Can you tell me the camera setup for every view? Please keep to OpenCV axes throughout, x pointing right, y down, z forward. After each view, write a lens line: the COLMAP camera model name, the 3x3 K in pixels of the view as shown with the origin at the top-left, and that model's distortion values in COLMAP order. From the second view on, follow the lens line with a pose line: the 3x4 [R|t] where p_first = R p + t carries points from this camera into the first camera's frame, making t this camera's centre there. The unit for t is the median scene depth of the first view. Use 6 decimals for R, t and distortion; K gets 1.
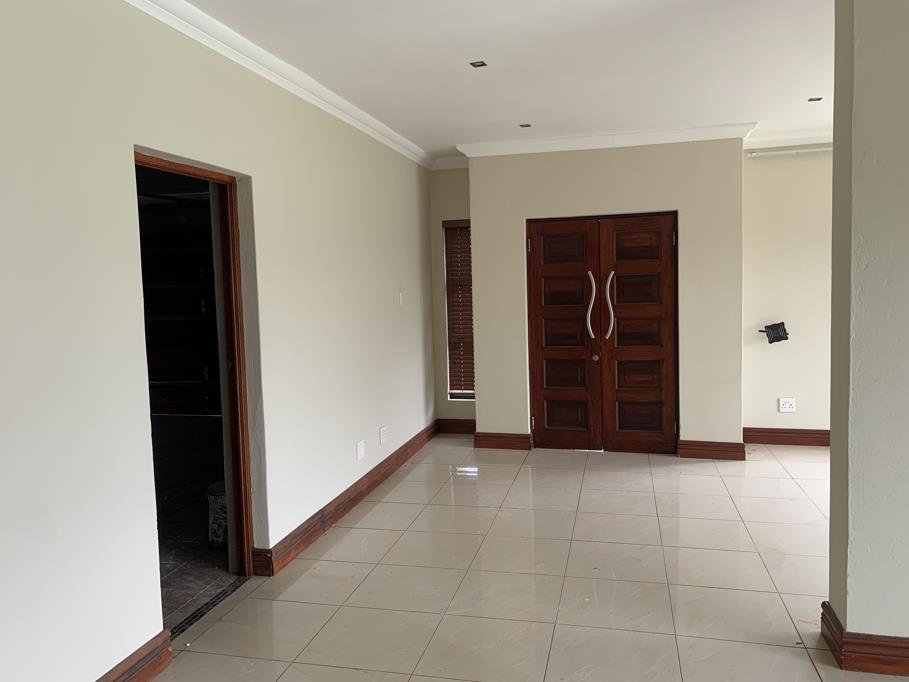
lens RADIAL K [[696.8, 0, 453.9], [0, 696.8, 341.4], [0, 0, 1]] dist [-0.004959, -0.001640]
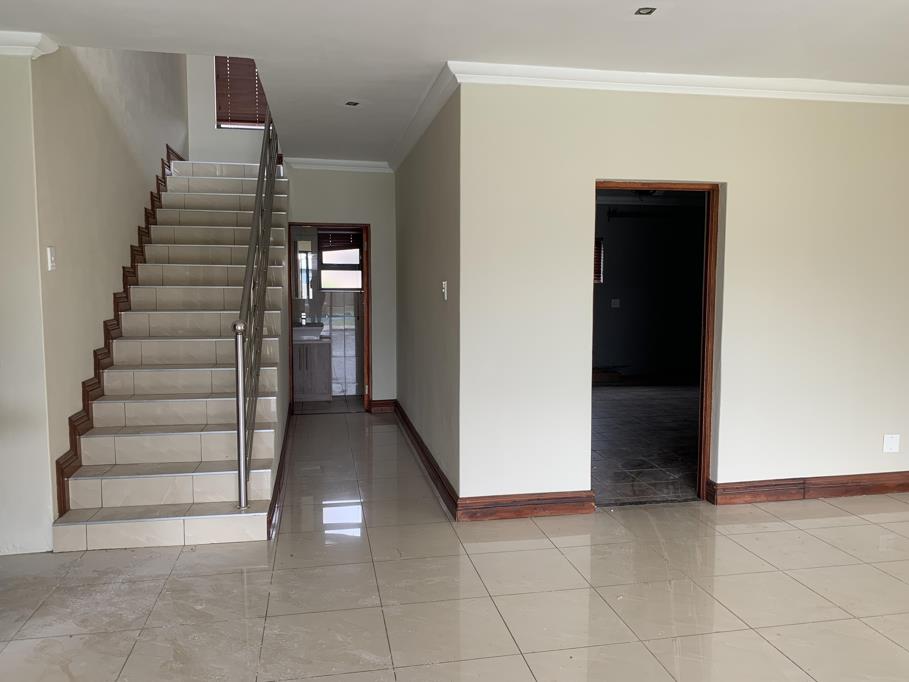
lens RADIAL K [[696.8, 0, 454.8], [0, 696.8, 339.2], [0, 0, 1]] dist [-0.004959, -0.001640]
pose [[0.417335, 0.111693, -0.901863, 0.631526], [-0.094251, 0.992386, 0.079290, -0.010746], [0.903852, 0.051911, 0.424684, 0.038225]]
